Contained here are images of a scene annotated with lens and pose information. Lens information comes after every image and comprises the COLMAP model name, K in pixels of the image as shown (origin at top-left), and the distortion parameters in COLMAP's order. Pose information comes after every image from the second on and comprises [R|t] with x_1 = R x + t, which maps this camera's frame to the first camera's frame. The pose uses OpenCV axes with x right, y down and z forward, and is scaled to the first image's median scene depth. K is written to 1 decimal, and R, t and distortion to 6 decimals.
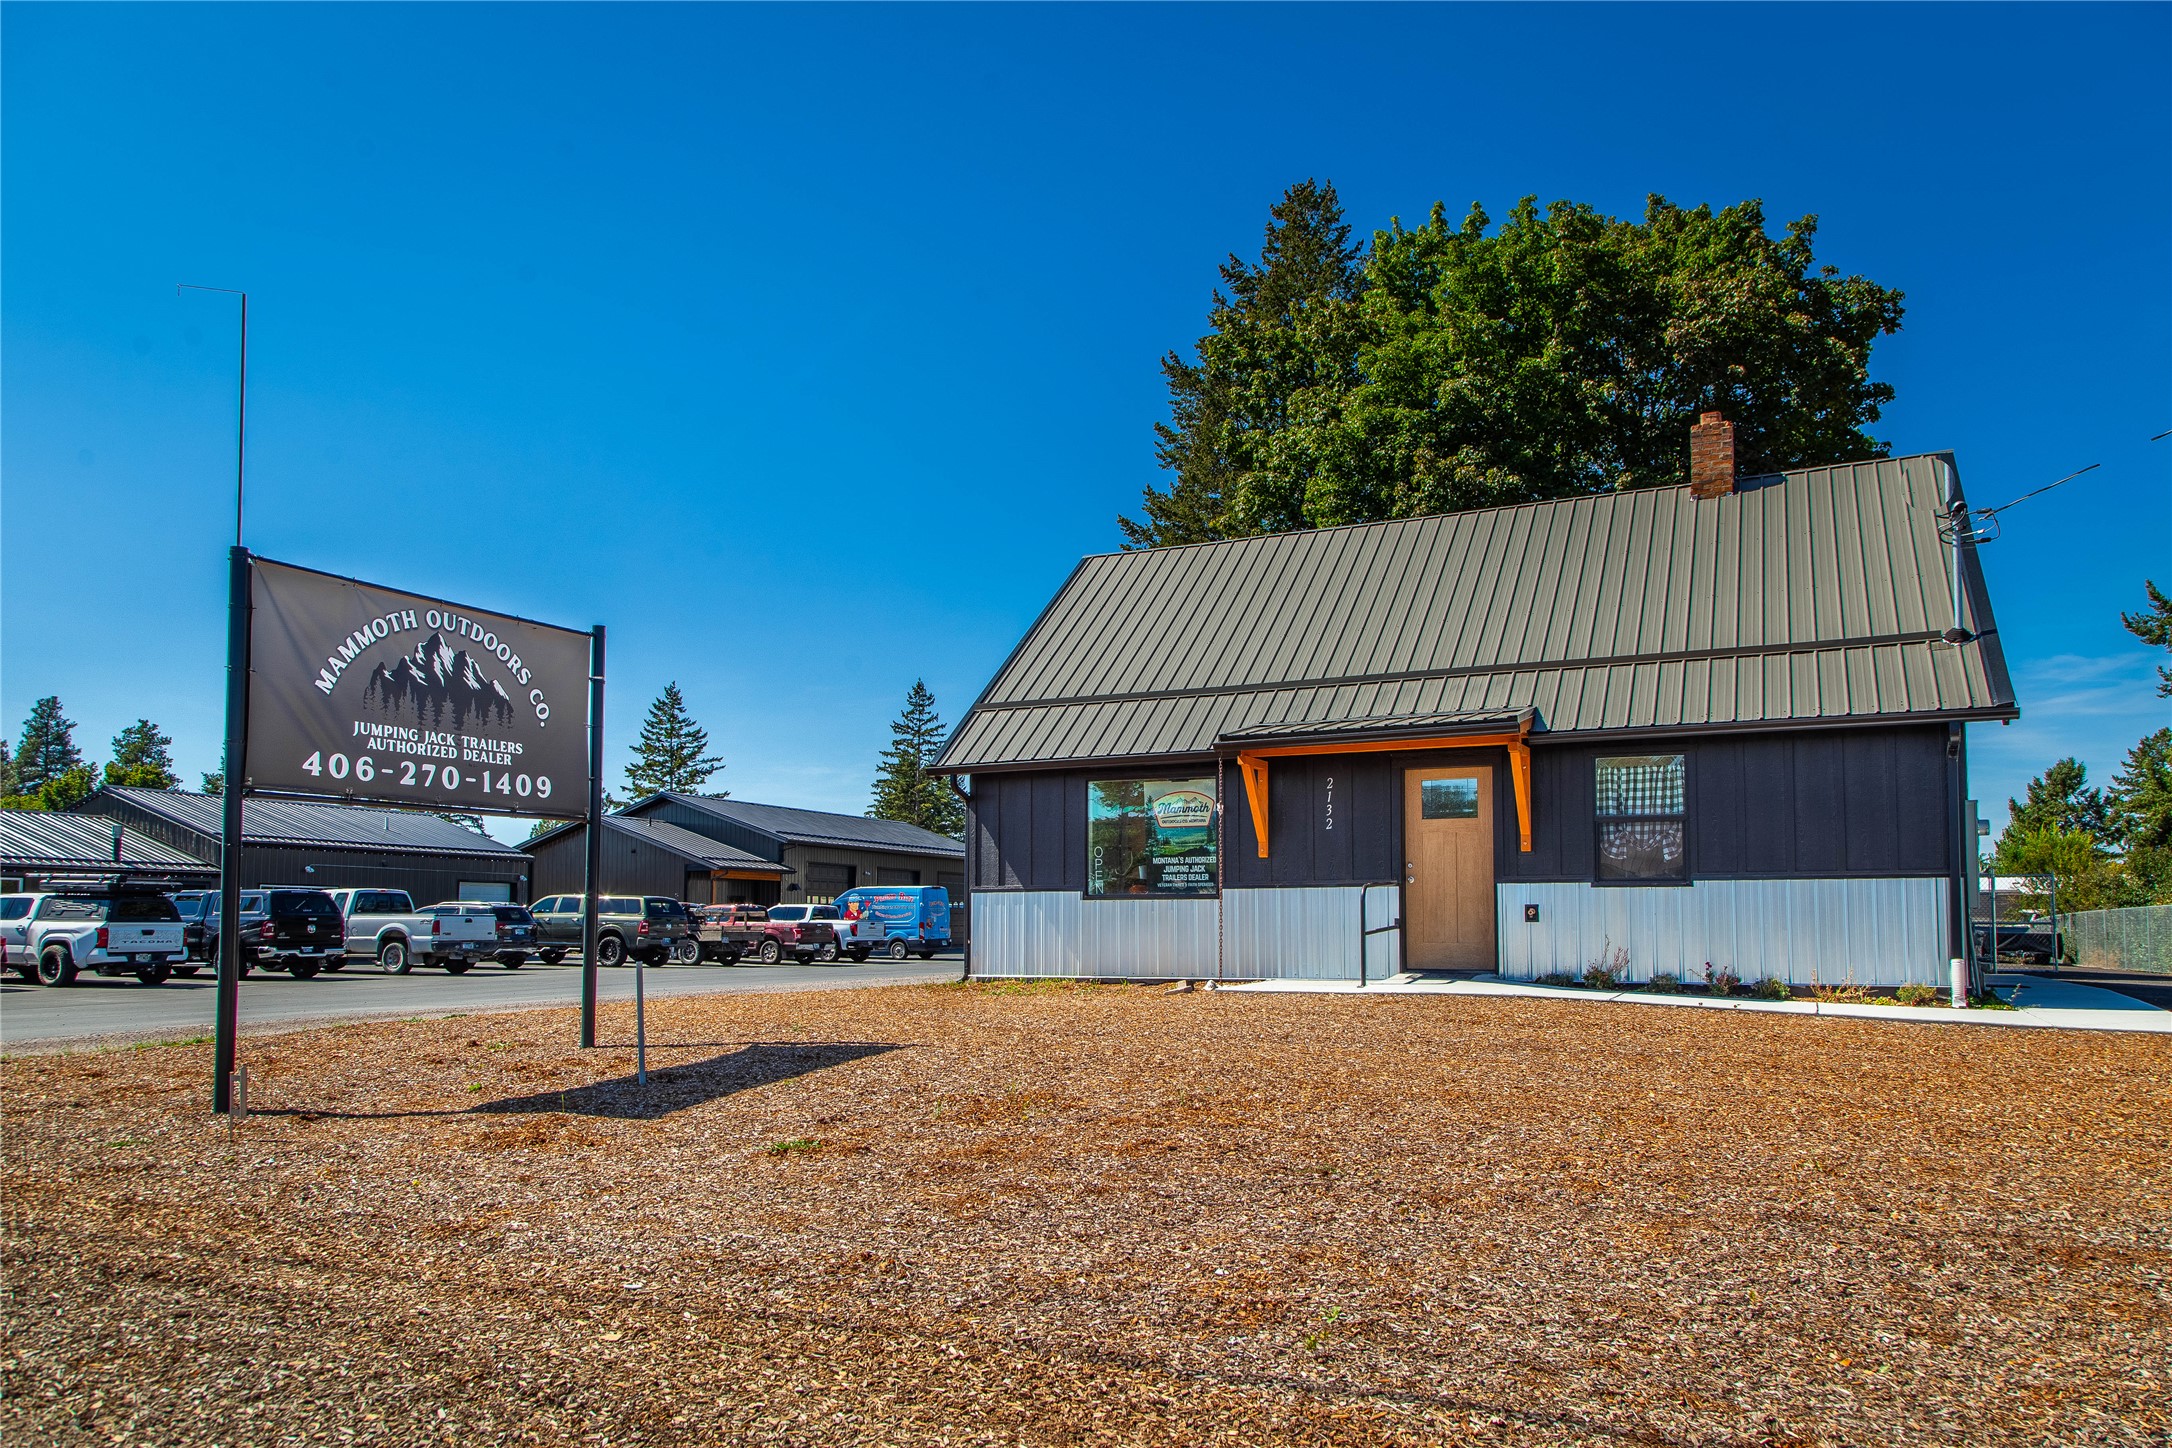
lens RADIAL K [[1440.5, 0, 1087.0], [0, 1440.5, 825.5], [0, 0, 1]] dist [0.003663, -0.000964]
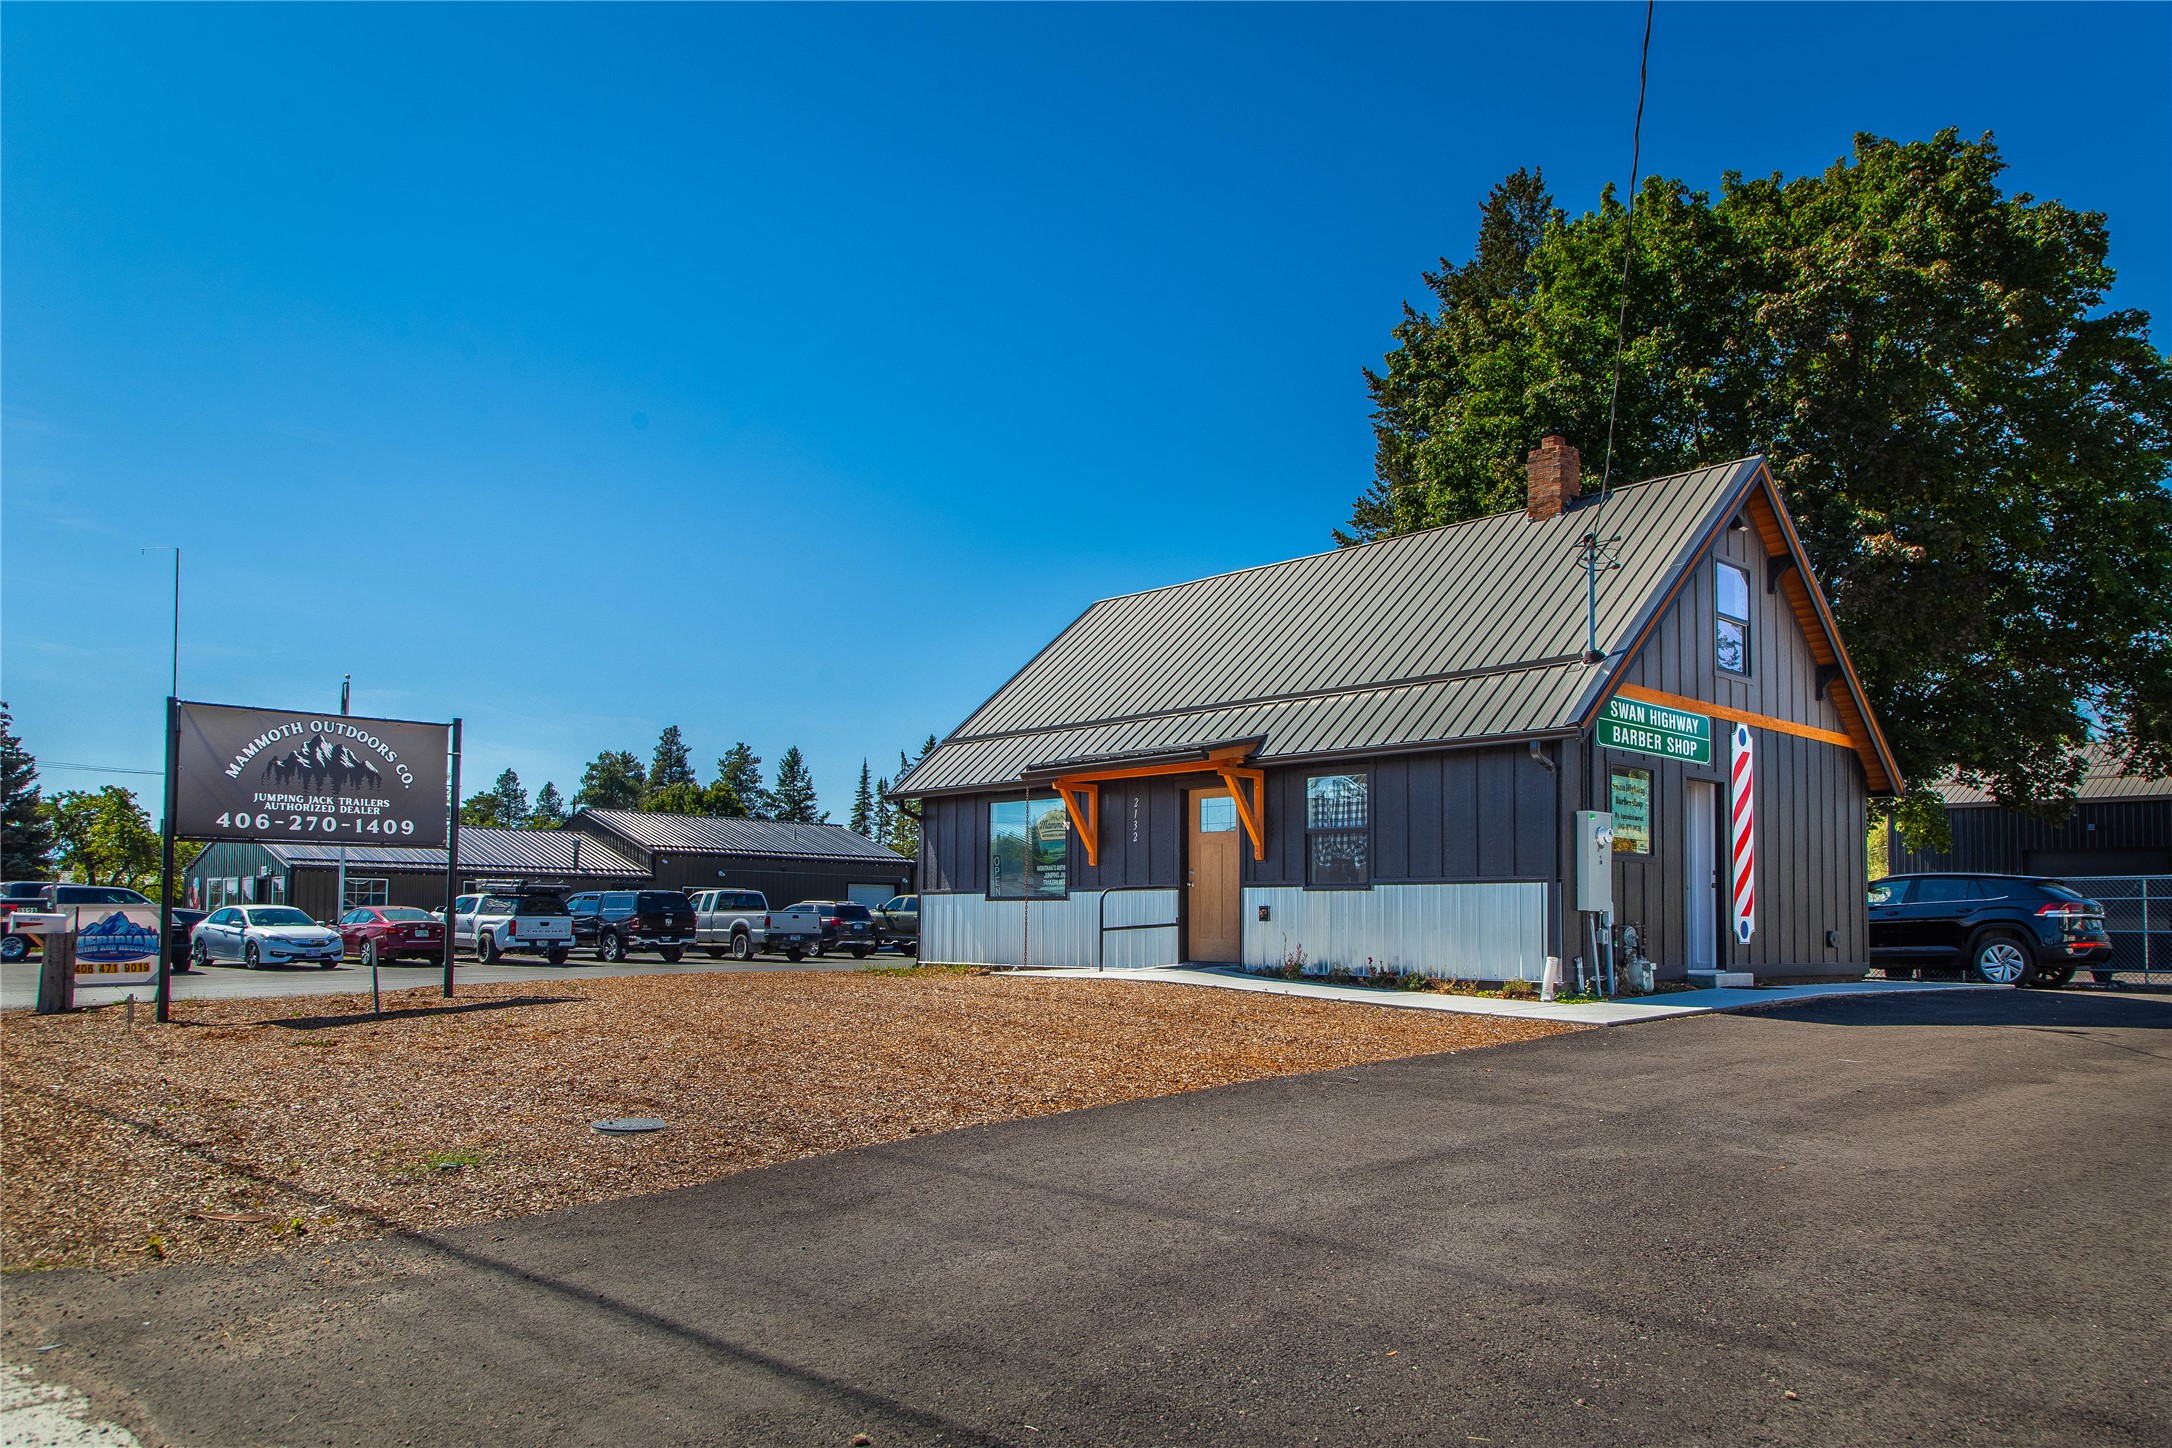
lens RADIAL K [[1473.1, 0, 1076.7], [0, 1473.1, 852.2], [0, 0, 1]] dist [0.012369, 0.000067]
pose [[0.932998, -0.009316, -0.359761, 0.567906], [0.016188, 0.999739, 0.016092, -0.009250], [0.359517, -0.020838, 0.932906, -0.145232]]
